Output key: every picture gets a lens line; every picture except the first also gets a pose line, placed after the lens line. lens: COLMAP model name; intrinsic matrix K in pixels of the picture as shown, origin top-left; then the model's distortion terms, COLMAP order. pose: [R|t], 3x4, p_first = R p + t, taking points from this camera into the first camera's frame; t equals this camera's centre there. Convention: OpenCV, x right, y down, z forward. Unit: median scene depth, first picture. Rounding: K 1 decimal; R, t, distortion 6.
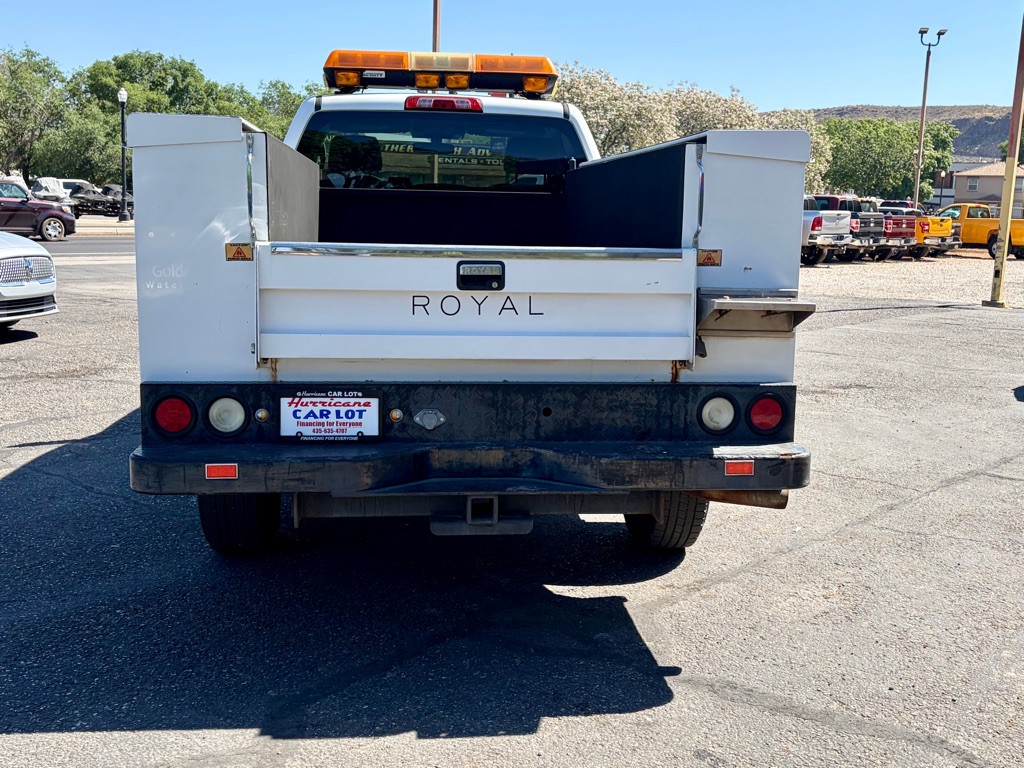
lens RADIAL K [[1201.6, 0, 529.1], [0, 1201.6, 380.2], [0, 0, 1]] dist [0.047750, 0.000000]
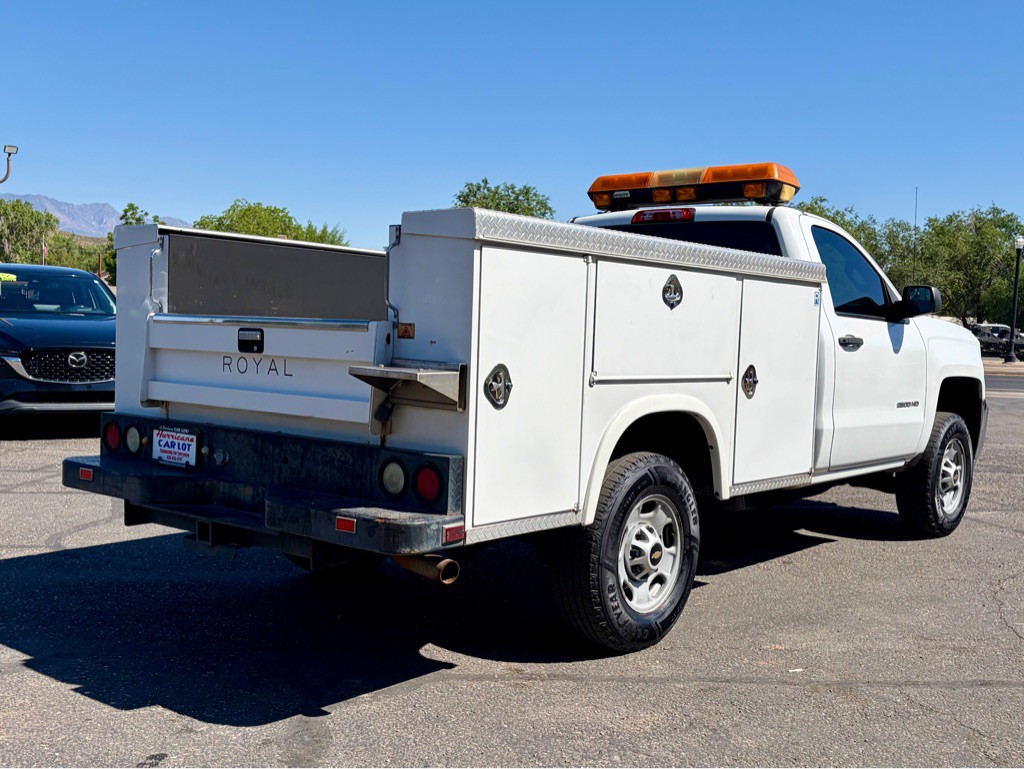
lens RADIAL K [[1153.6, 0, 538.4], [0, 1153.6, 379.4], [0, 0, 1]] dist [0.028020, 0.000000]
pose [[0.701190, 0.035673, -0.712081, 0.976423], [-0.121143, 0.990186, -0.069685, -0.002563], [0.702607, 0.135126, 0.698631, 0.386957]]
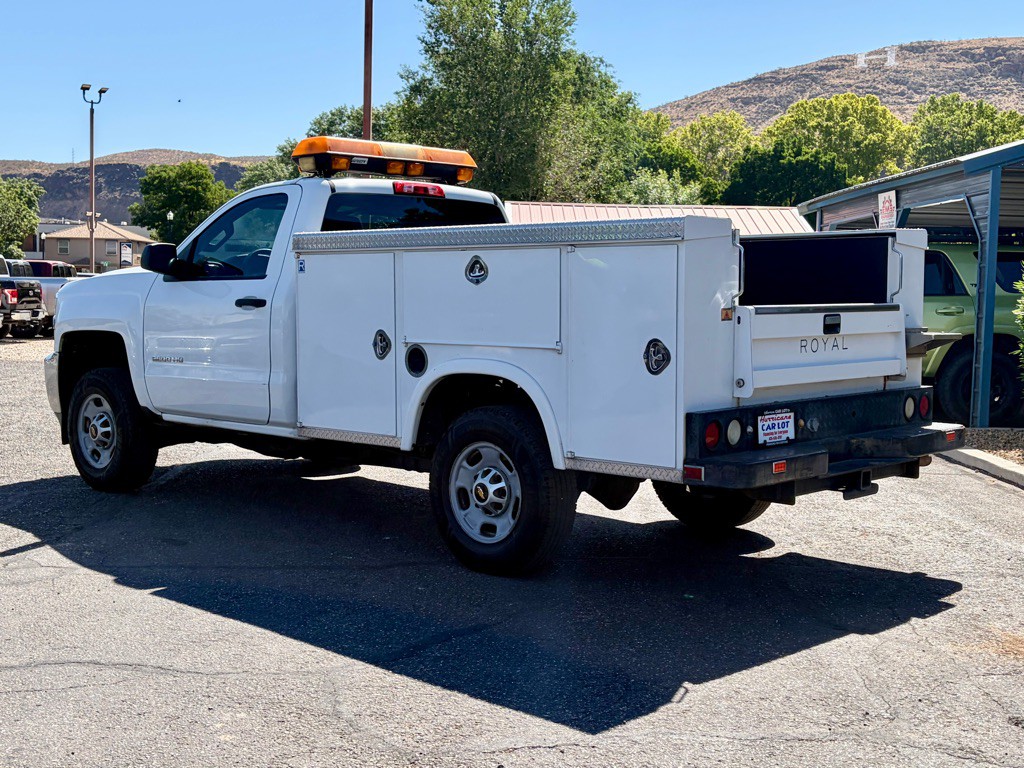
lens RADIAL K [[1338.7, 0, 534.7], [0, 1338.7, 365.0], [0, 0, 1]] dist [0.052193, 0.000000]
pose [[0.757042, -0.056973, 0.650877, -1.374889], [0.104079, 0.993986, -0.034049, -0.018498], [-0.645023, 0.093519, 0.758419, -0.018354]]
